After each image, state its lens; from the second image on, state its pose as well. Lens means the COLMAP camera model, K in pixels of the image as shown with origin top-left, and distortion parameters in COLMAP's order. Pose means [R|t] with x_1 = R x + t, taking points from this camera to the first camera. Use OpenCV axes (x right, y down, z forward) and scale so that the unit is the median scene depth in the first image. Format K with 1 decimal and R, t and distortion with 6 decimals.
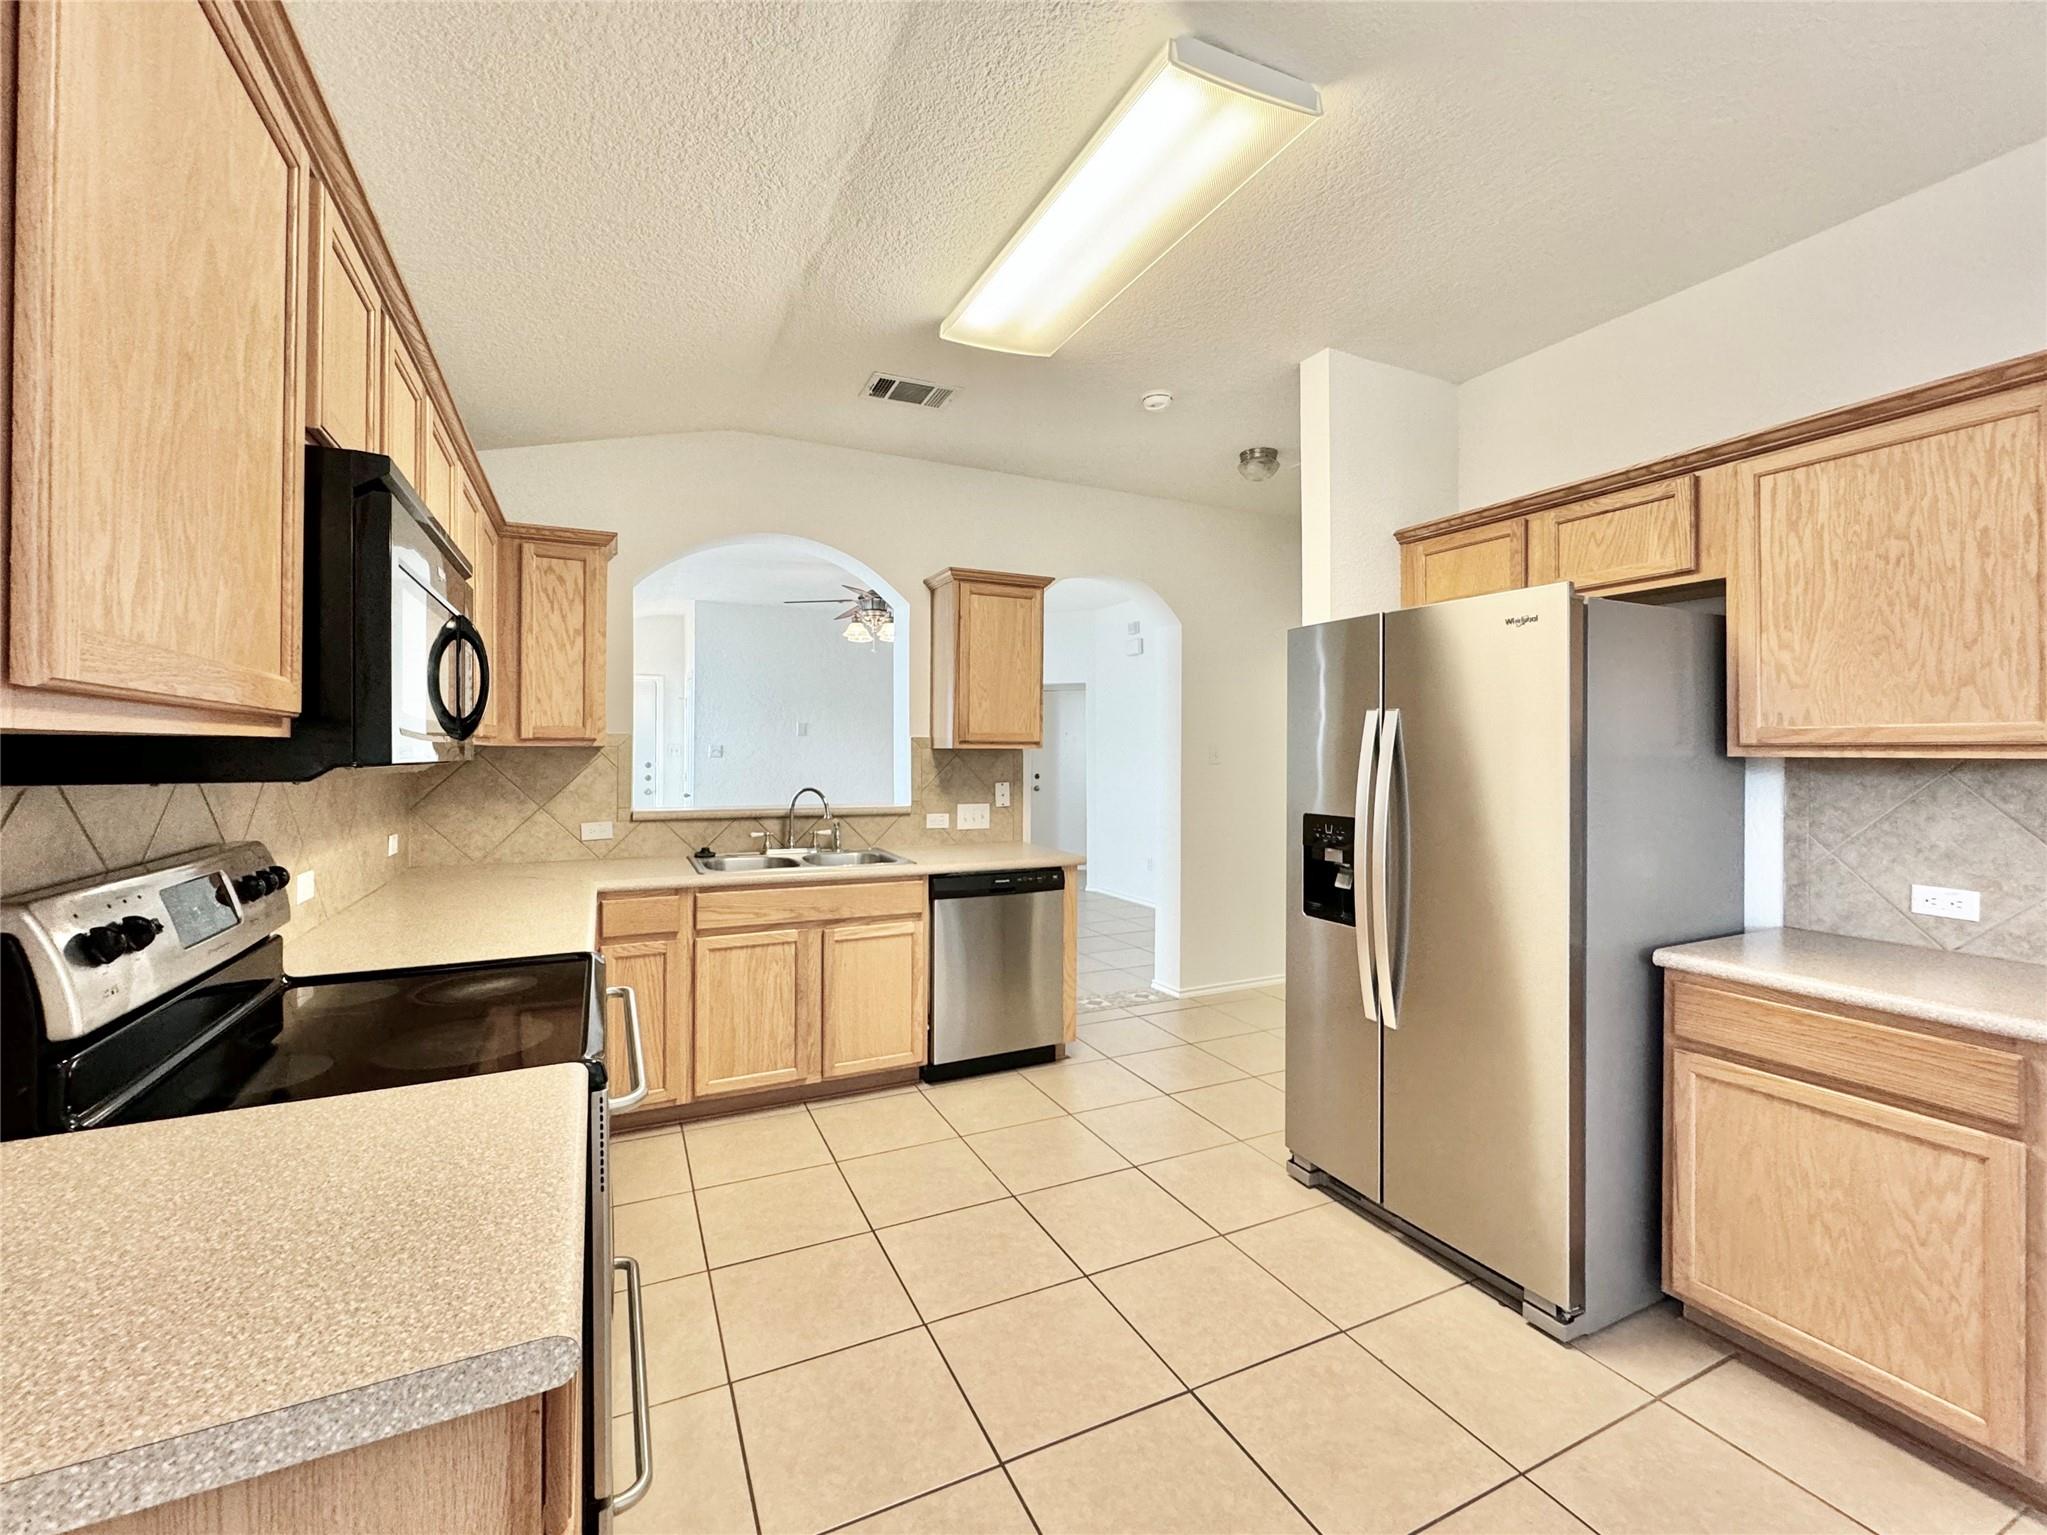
lens RADIAL K [[831.9, 0, 1011.9], [0, 831.9, 755.8], [0, 0, 1]] dist [-0.001117, -0.000064]
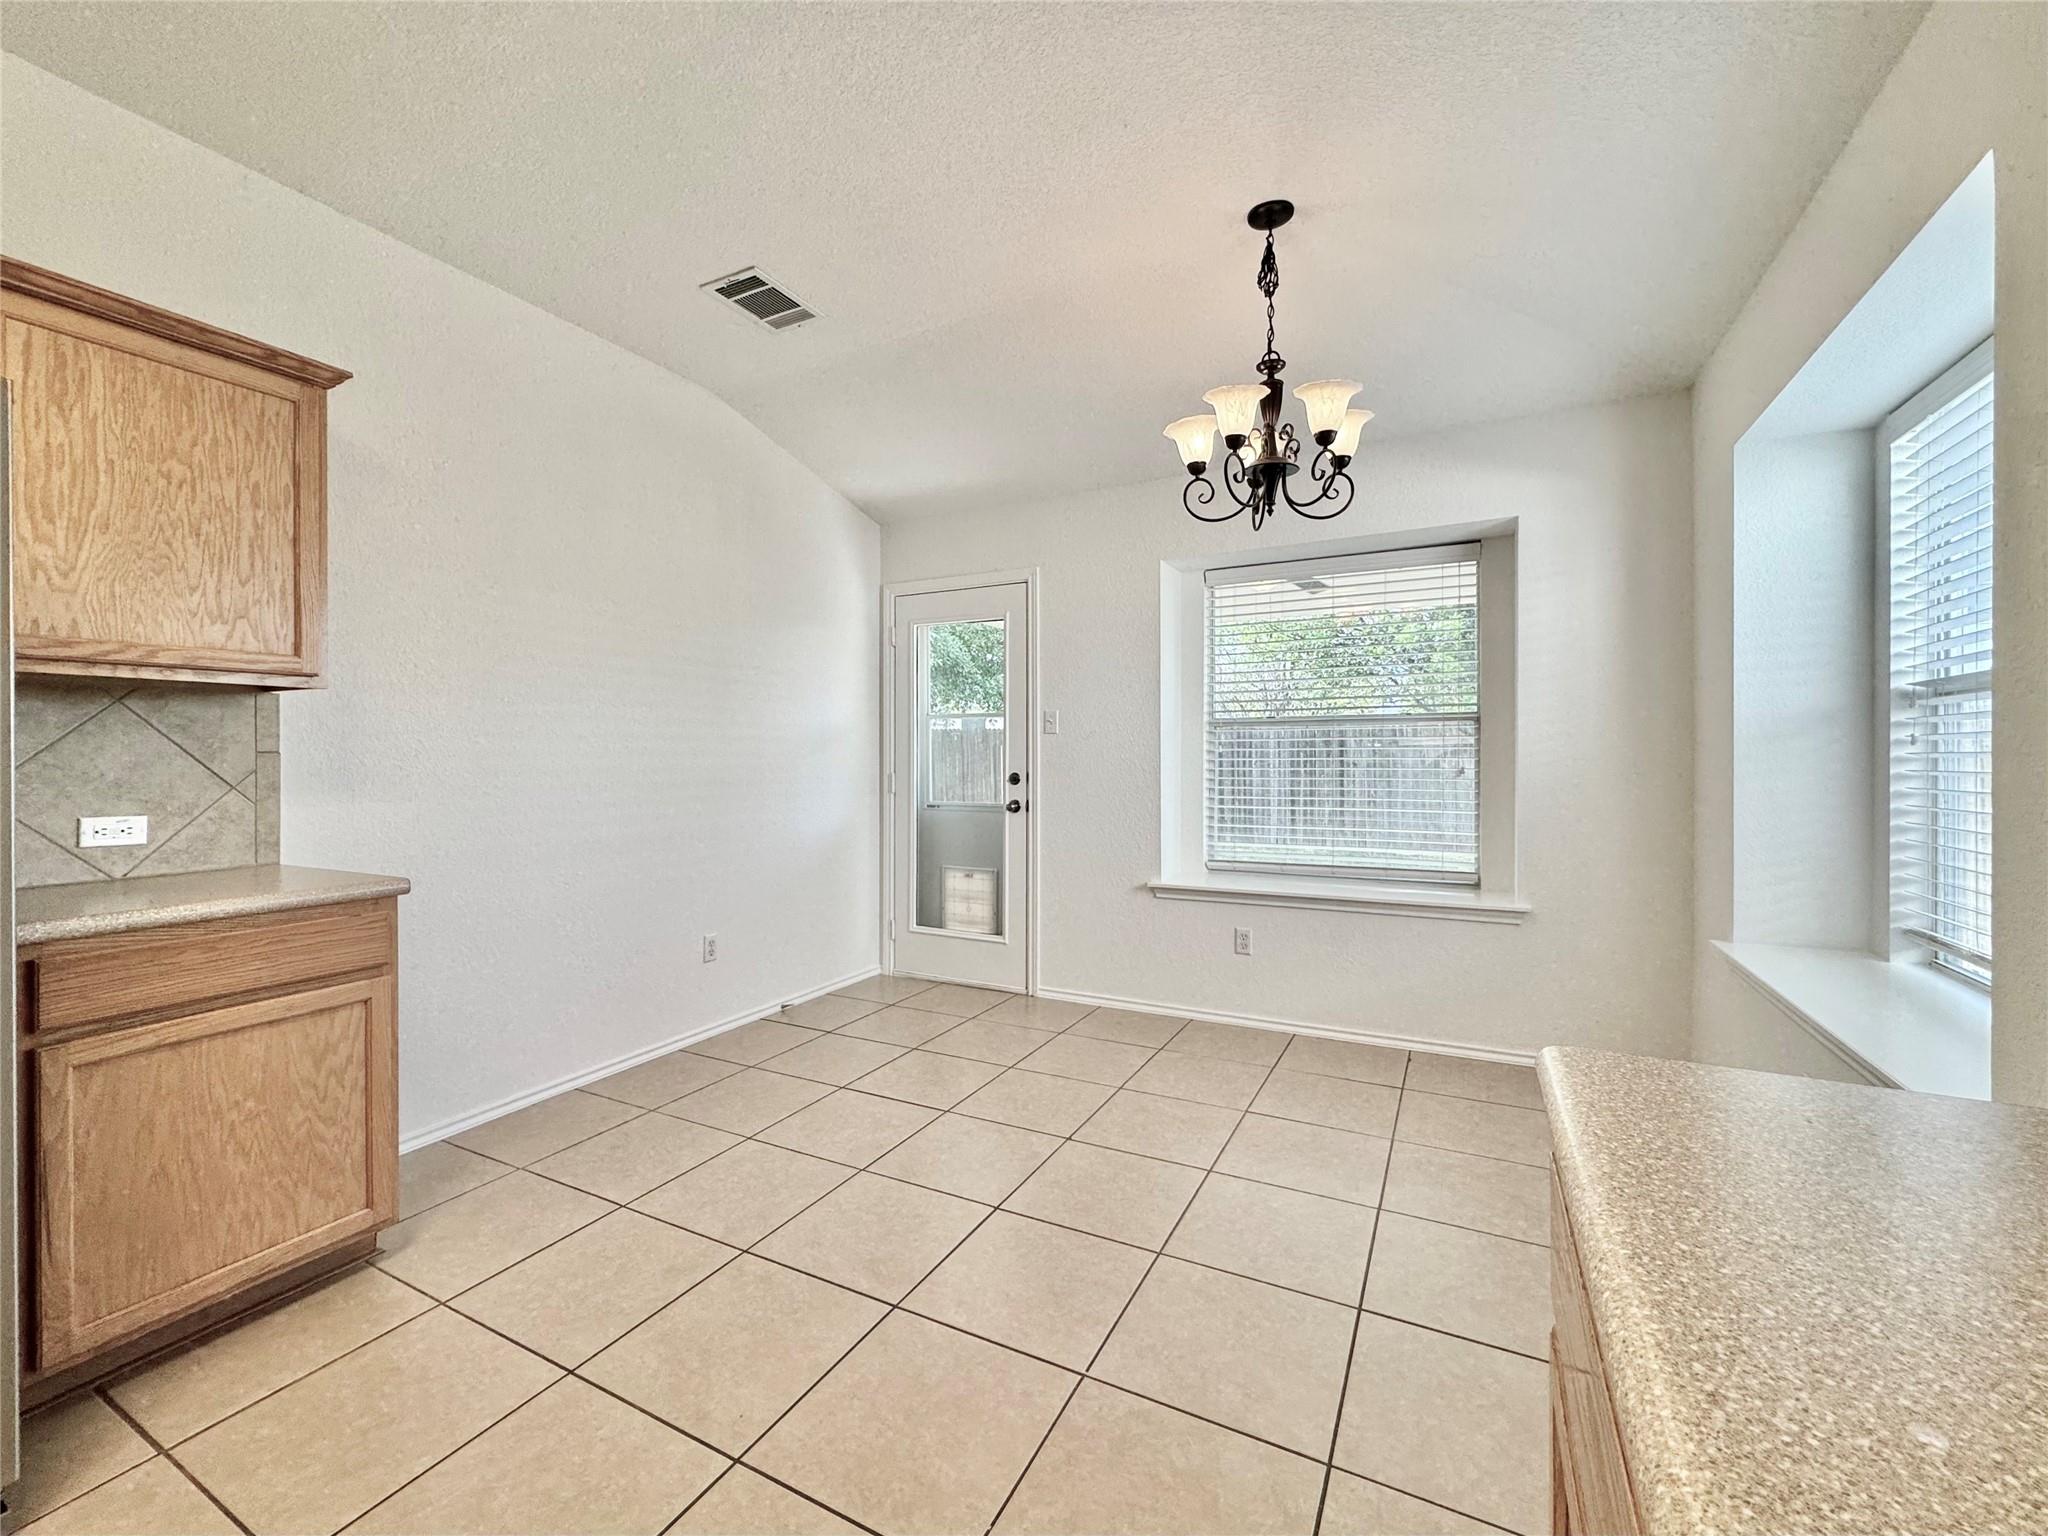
lens RADIAL K [[832.3, 0, 1024.0], [0, 832.3, 757.9], [0, 0, 1]] dist [-0.001117, -0.000064]
pose [[-0.585453, -0.005597, 0.810687, -0.353796], [0.003361, 0.999951, 0.009331, 0.091038], [-0.810700, 0.008188, -0.585405, 0.764406]]
